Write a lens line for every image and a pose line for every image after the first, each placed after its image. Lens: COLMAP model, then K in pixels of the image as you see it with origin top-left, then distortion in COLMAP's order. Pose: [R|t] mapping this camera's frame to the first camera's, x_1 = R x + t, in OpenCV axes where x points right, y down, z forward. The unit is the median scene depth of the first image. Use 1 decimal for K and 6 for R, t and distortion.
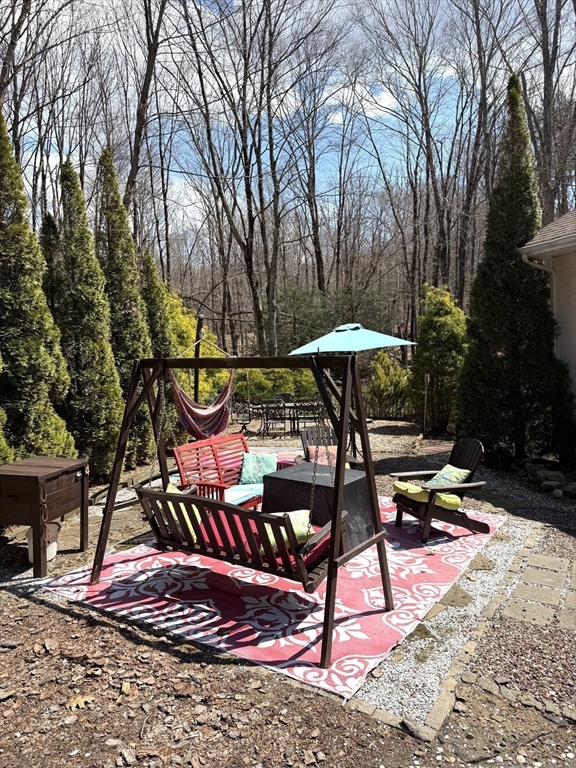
lens RADIAL K [[546.1, 0, 289.5], [0, 546.1, 389.7], [0, 0, 1]] dist [0.043090, -0.062308]
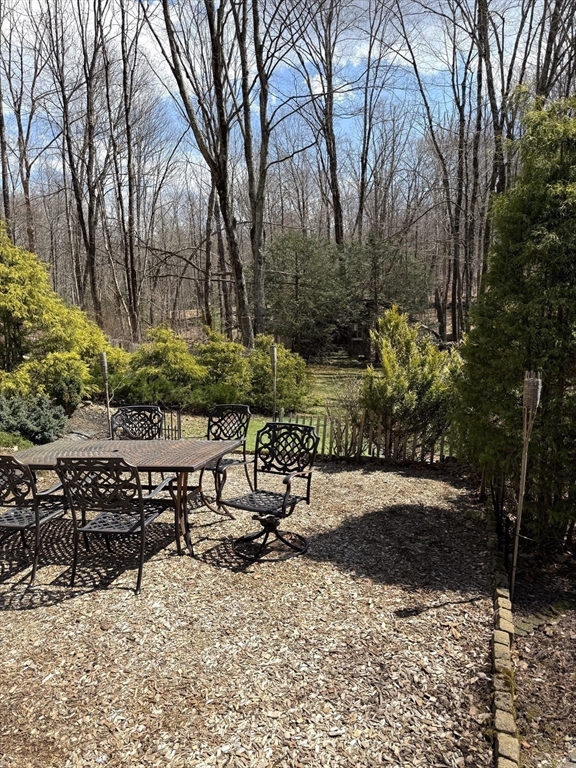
lens RADIAL K [[546.1, 0, 292.0], [0, 546.1, 385.2], [0, 0, 1]] dist [0.043090, -0.062308]
pose [[0.998199, 0.016674, -0.057631, 0.114616], [-0.014370, 0.999090, 0.040156, -0.025321], [0.058248, -0.039256, 0.997530, 0.556697]]
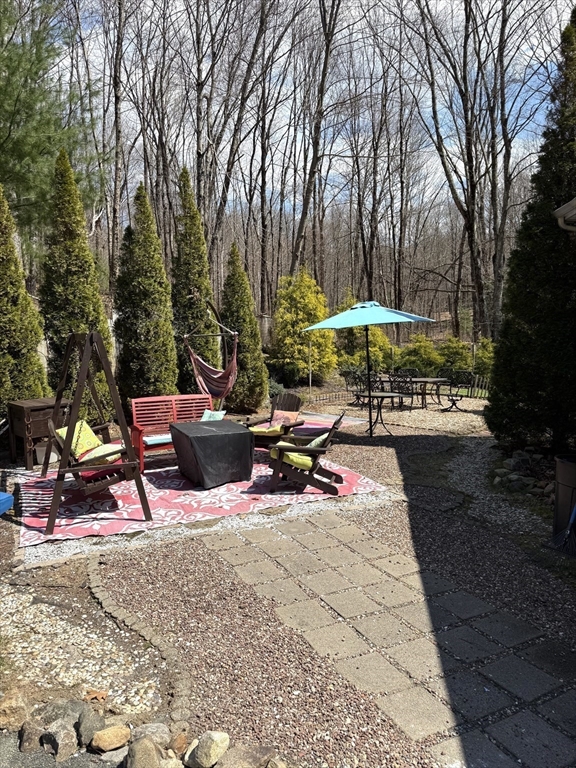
lens RADIAL K [[546.1, 0, 271.7], [0, 546.1, 393.4], [0, 0, 1]] dist [0.043090, -0.062308]
pose [[0.853201, 0.068938, -0.517007, 0.275414], [-0.039685, 0.996934, 0.067440, -0.005004], [0.520071, -0.037022, 0.853321, 0.001418]]
